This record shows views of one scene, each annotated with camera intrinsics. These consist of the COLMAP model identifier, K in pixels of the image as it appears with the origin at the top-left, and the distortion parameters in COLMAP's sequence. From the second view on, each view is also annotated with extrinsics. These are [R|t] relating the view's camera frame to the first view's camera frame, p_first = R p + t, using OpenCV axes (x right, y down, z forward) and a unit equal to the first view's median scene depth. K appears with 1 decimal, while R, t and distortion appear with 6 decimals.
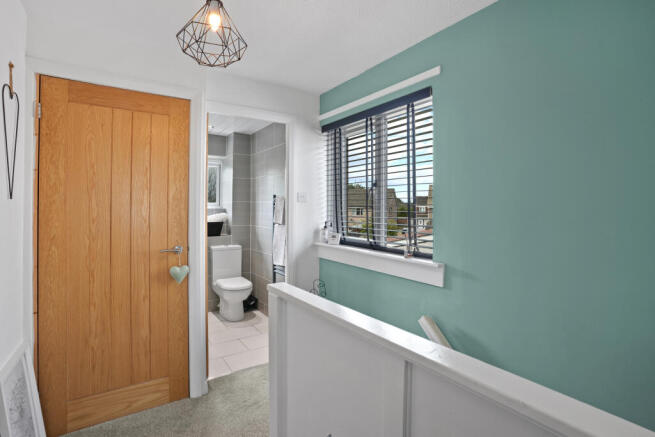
lens RADIAL K [[317.6, 0, 327.5], [0, 317.6, 218.5], [0, 0, 1]] dist [0.000621, 0.000445]
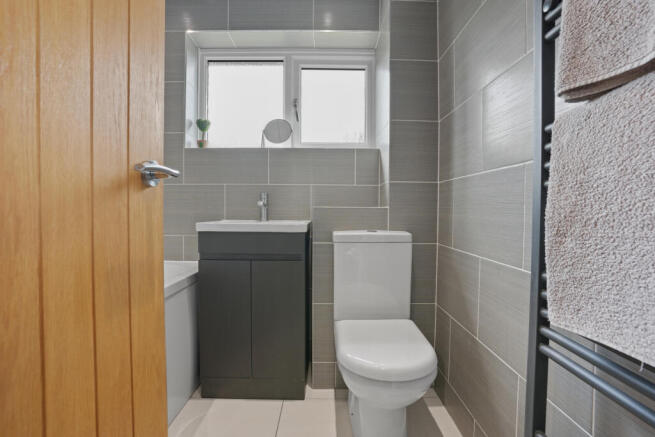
lens RADIAL K [[317.6, 0, 327.5], [0, 317.6, 218.5], [0, 0, 1]] dist [0.000621, 0.000445]
pose [[0.831837, 0.007499, -0.554969, -0.145026], [-0.001834, 0.999940, 0.010763, 0.064059], [0.555016, -0.007936, 0.831802, 0.633297]]
